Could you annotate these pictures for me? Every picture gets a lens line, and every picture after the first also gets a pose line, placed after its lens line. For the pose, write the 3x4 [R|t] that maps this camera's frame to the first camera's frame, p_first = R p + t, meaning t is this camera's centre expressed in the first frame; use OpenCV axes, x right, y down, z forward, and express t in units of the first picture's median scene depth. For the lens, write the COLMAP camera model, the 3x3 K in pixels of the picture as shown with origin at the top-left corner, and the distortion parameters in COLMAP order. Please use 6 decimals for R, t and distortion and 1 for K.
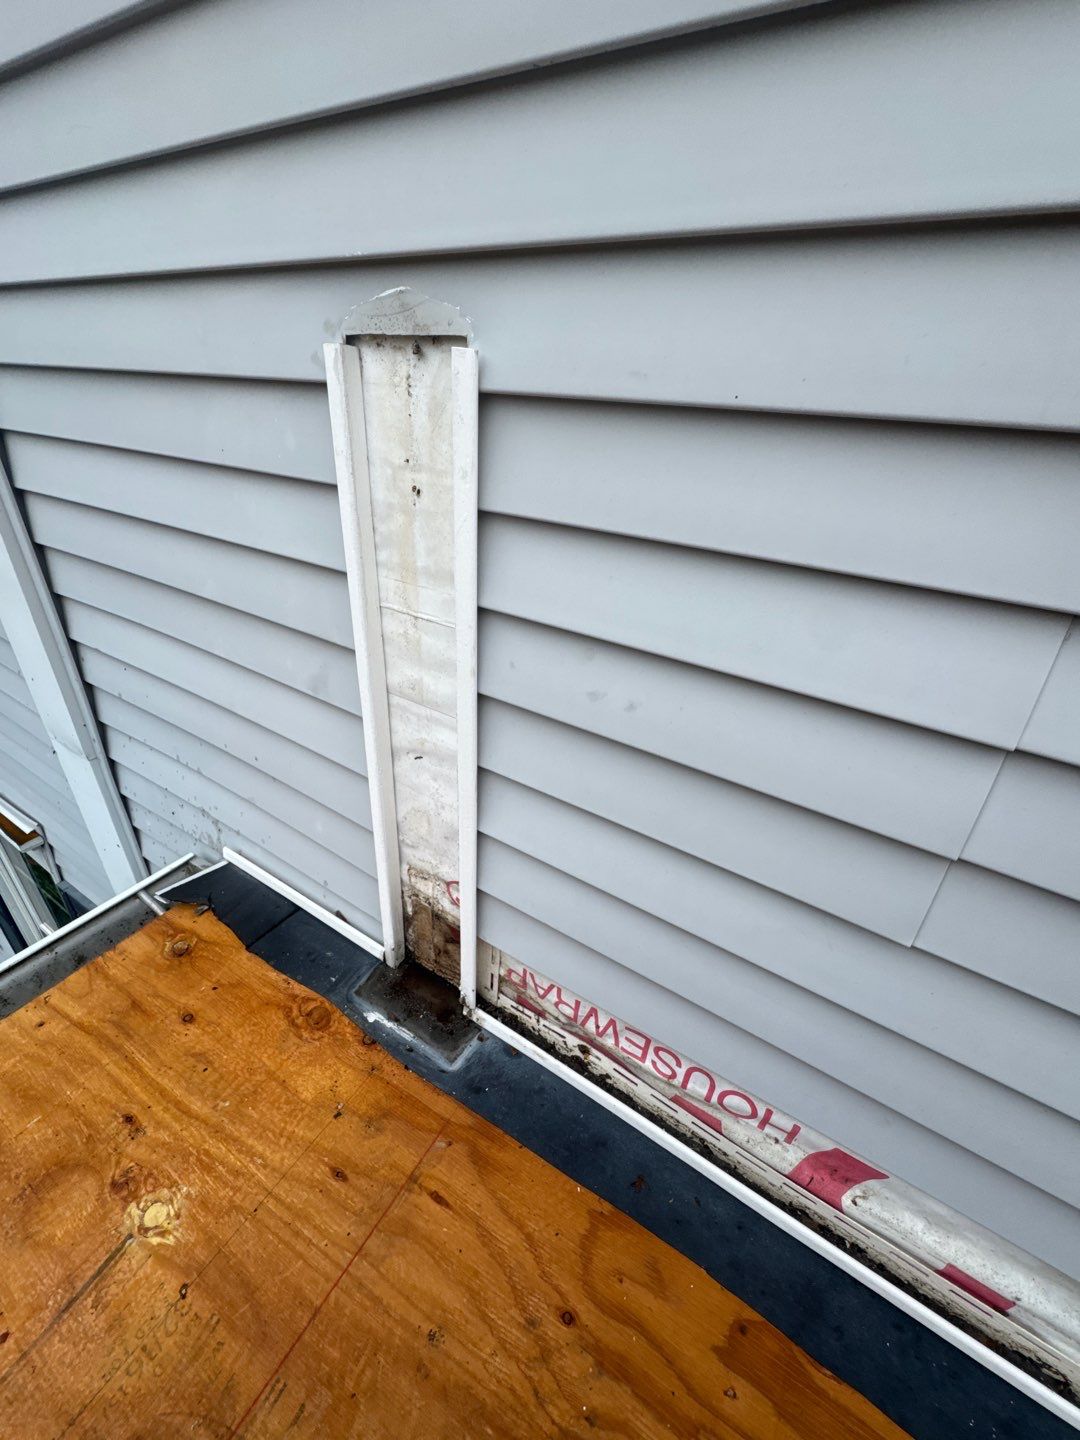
lens RADIAL K [[572.0, 0, 540.0], [0, 572.0, 720.0], [0, 0, 1]] dist [-0.001573, -0.000460]
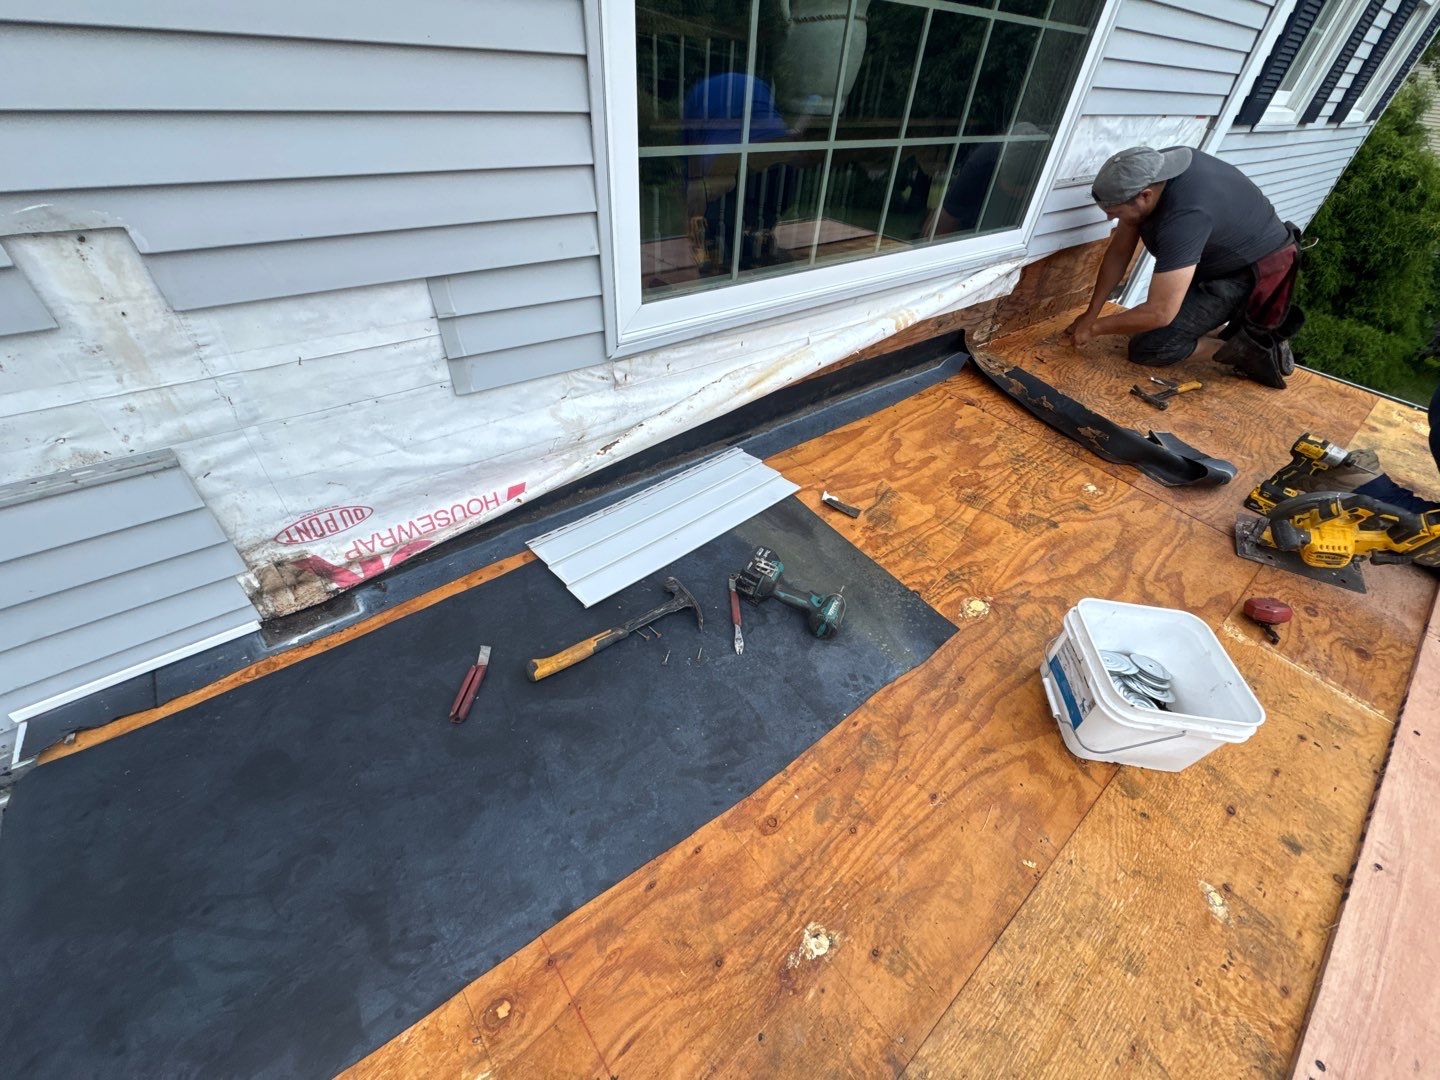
lens RADIAL K [[572.0, 0, 720.0], [0, 572.0, 540.0], [0, 0, 1]] dist [-0.001573, -0.000460]
pose [[0.376968, -0.654953, 0.654929, -0.795281], [0.415076, 0.751573, 0.512688, -0.017839], [-0.828014, 0.078579, 0.555175, -0.999126]]
